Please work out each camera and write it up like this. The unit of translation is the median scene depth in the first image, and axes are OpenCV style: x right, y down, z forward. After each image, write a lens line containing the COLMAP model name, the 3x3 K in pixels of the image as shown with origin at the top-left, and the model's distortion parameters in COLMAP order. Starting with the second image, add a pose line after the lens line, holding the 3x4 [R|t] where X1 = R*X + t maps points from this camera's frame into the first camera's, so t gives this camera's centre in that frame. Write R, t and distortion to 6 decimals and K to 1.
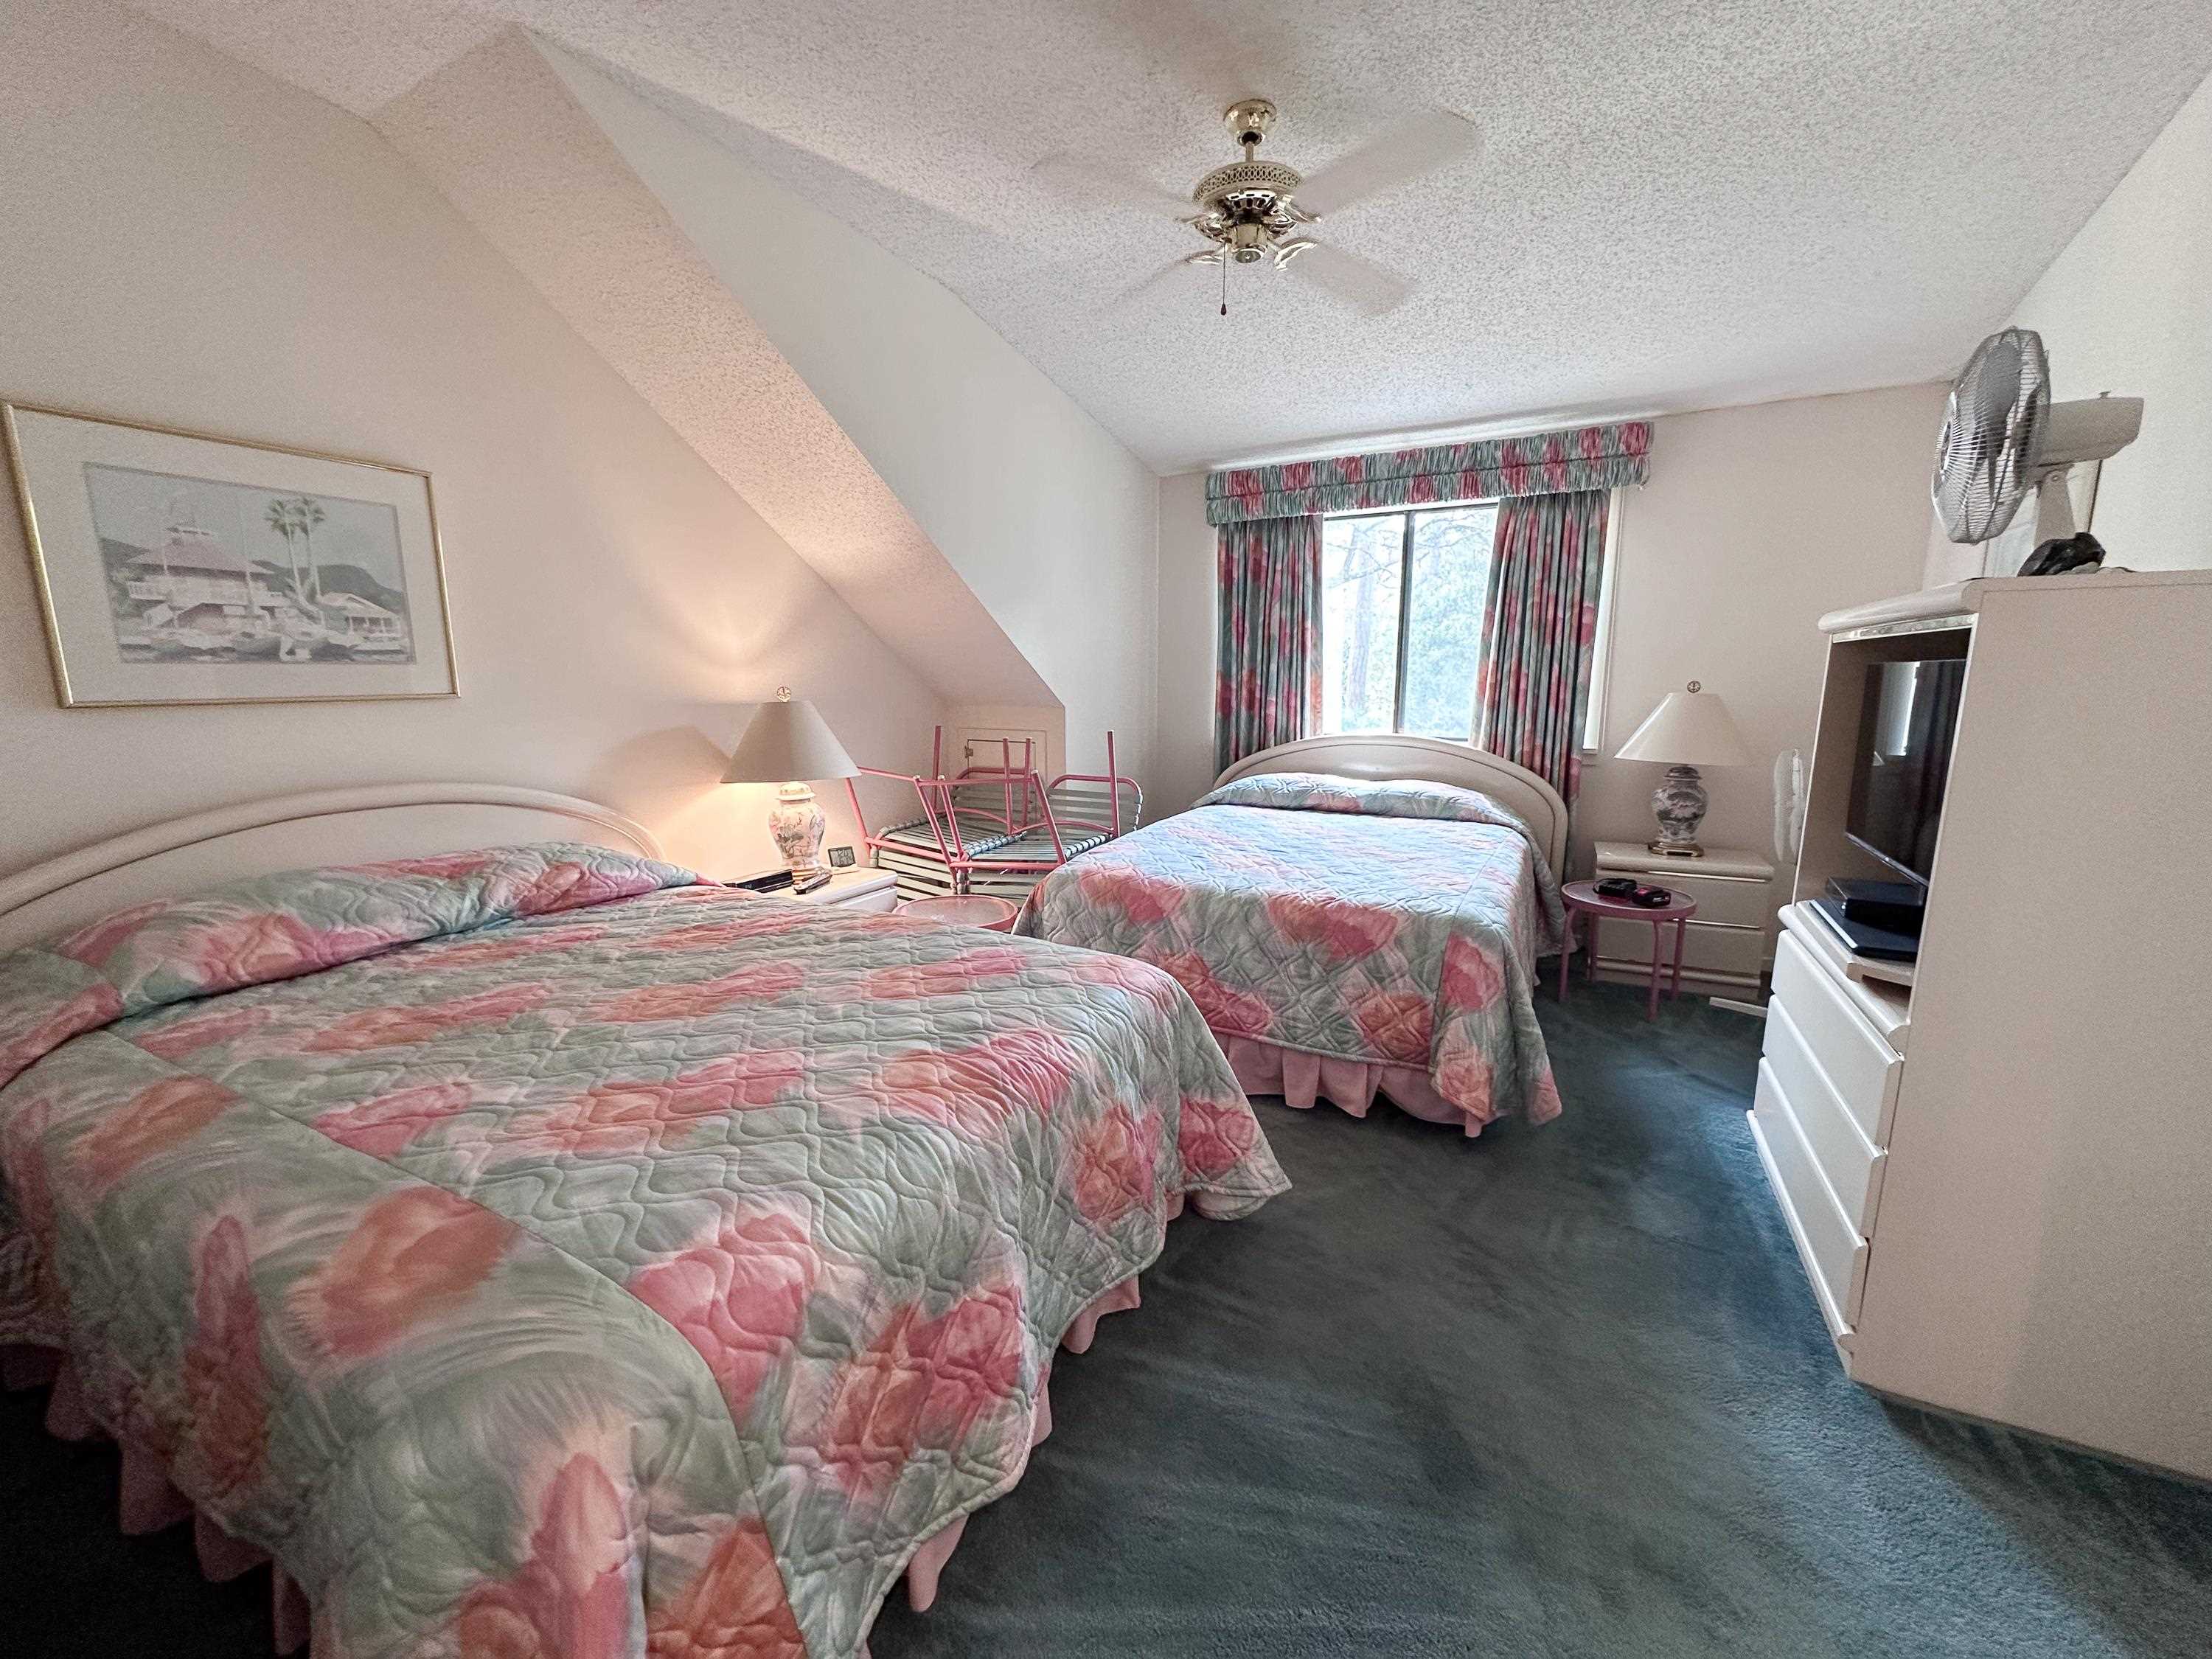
lens RADIAL K [[890.1, 0, 1105.3], [0, 890.1, 834.9], [0, 0, 1]] dist [-0.000364, -0.000066]
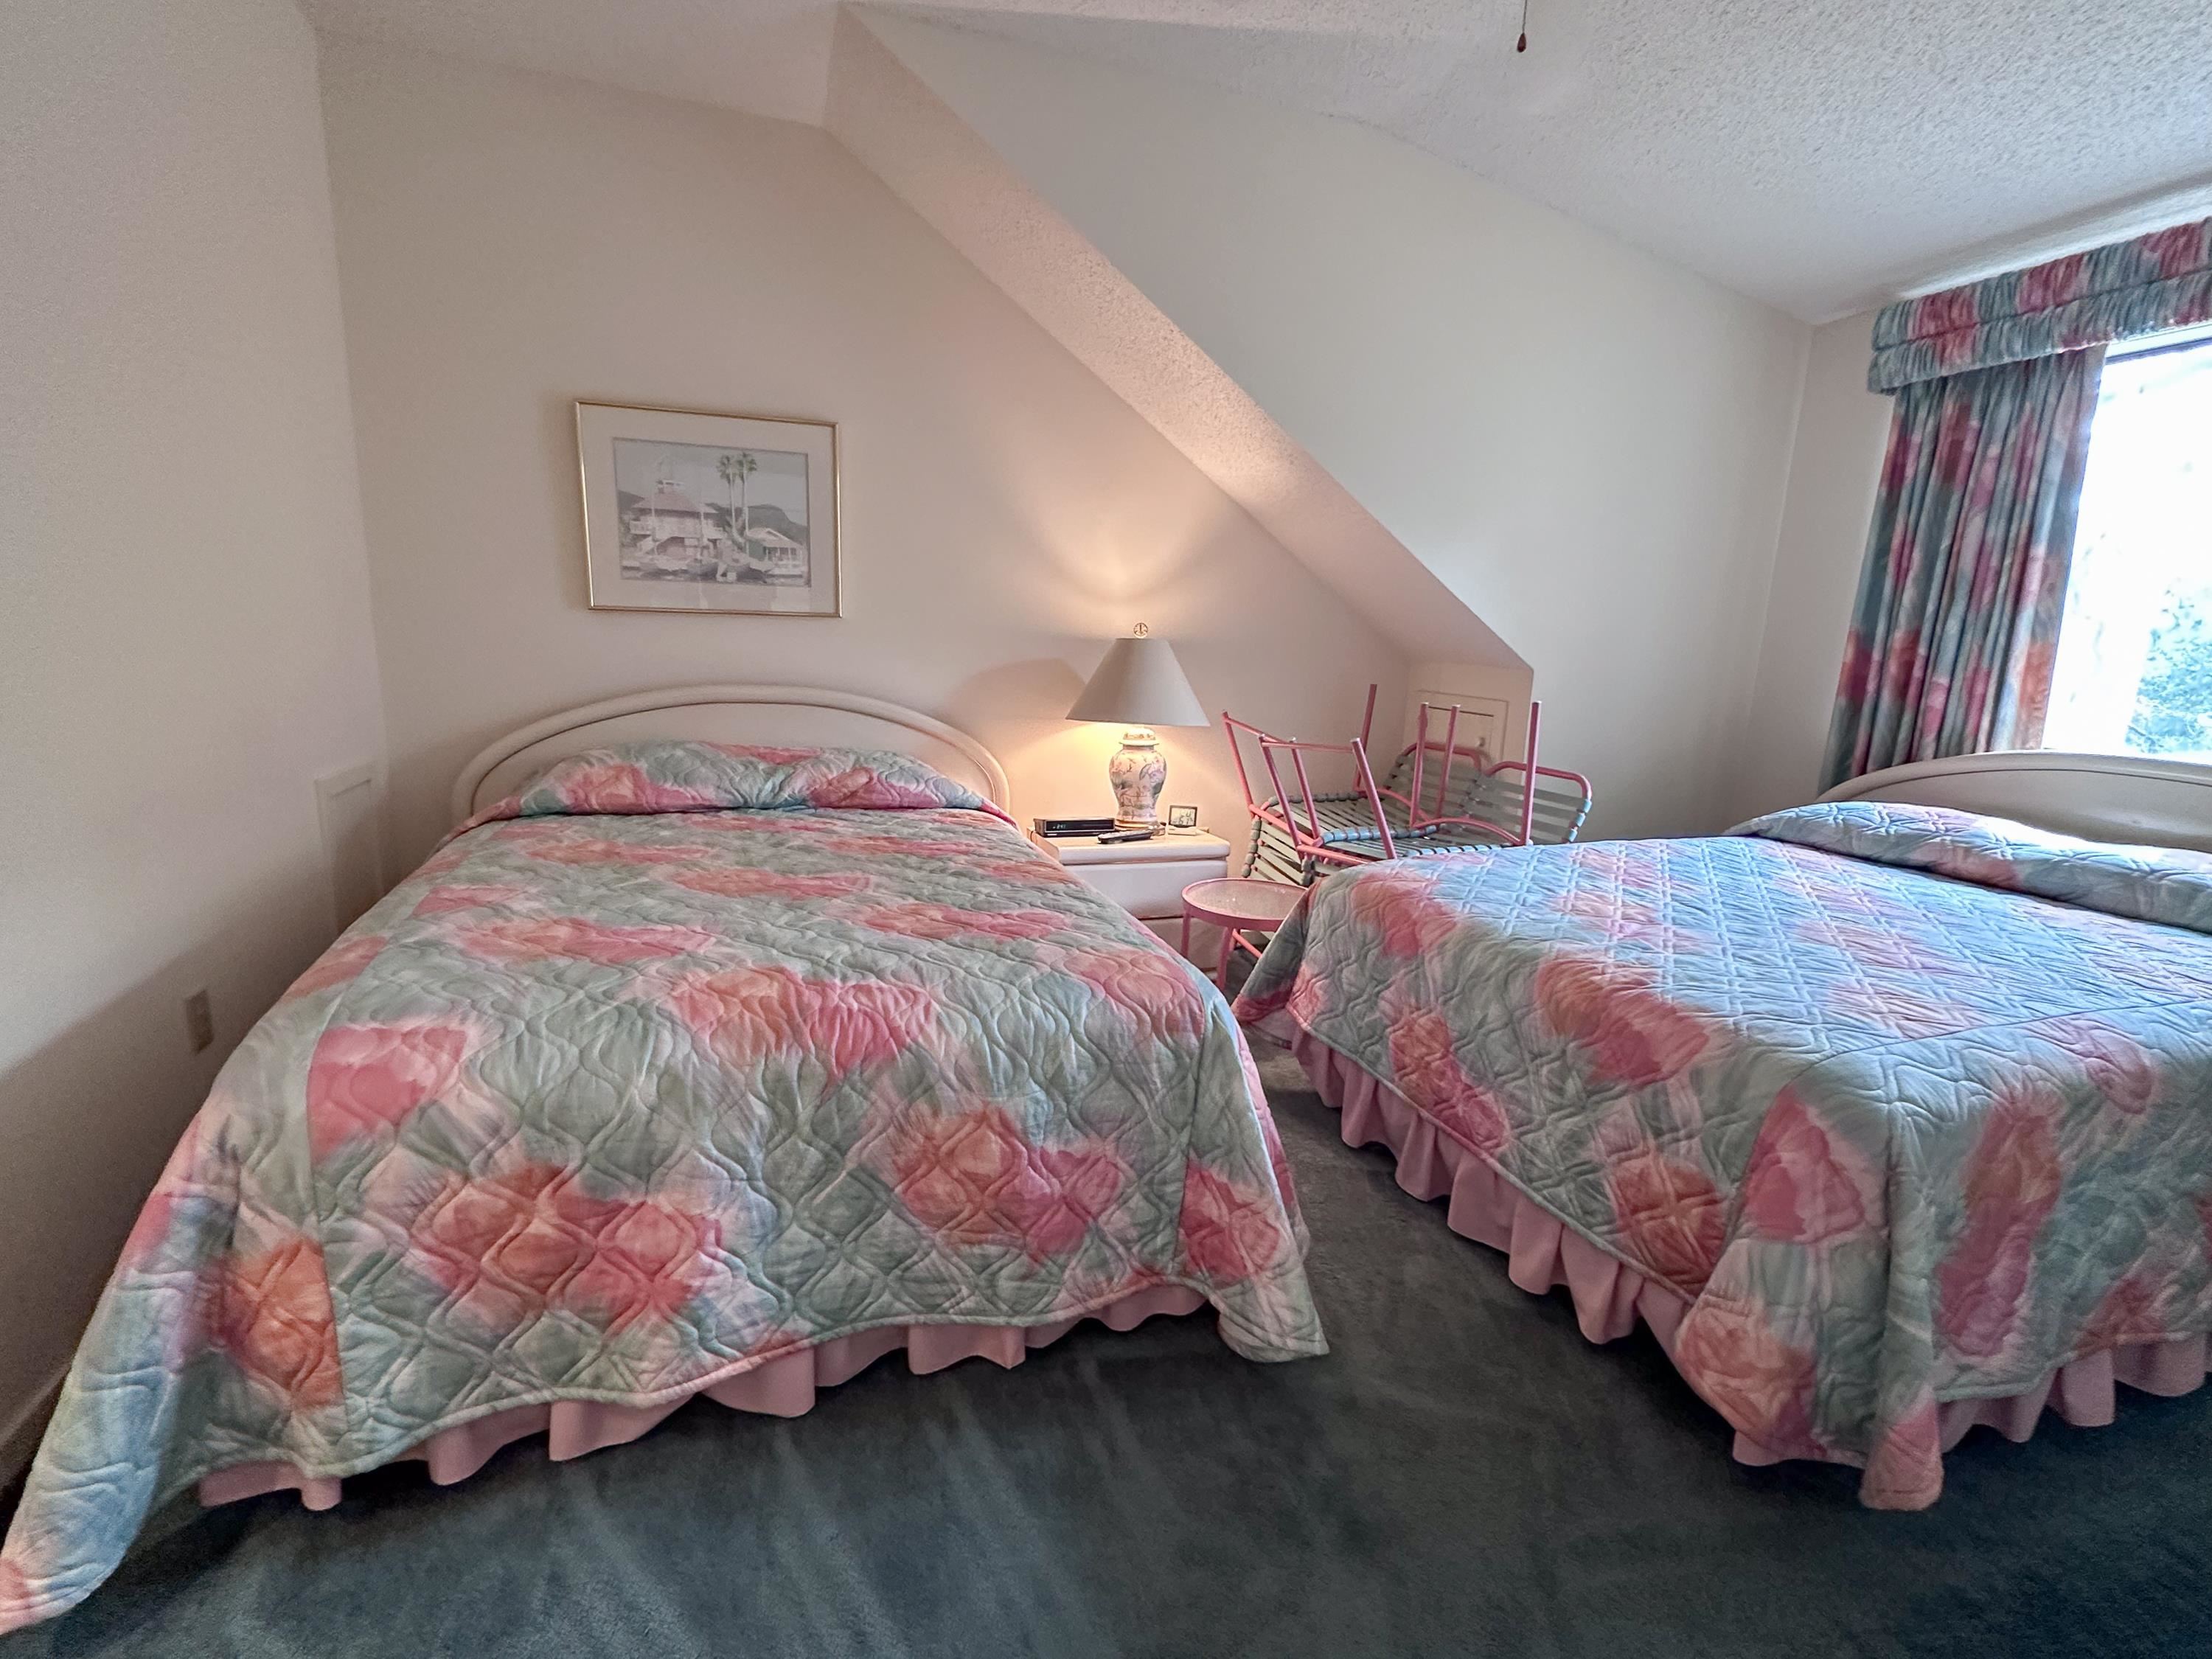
lens RADIAL K [[1031.6, 0, 1102.2], [0, 1031.6, 841.7], [0, 0, 1]] dist [-0.002080, -0.000253]
pose [[0.727813, 0.166259, -0.665316, 0.489389], [-0.158649, 0.984669, 0.072512, -0.018035], [0.667172, 0.052777, 0.743032, 0.252946]]
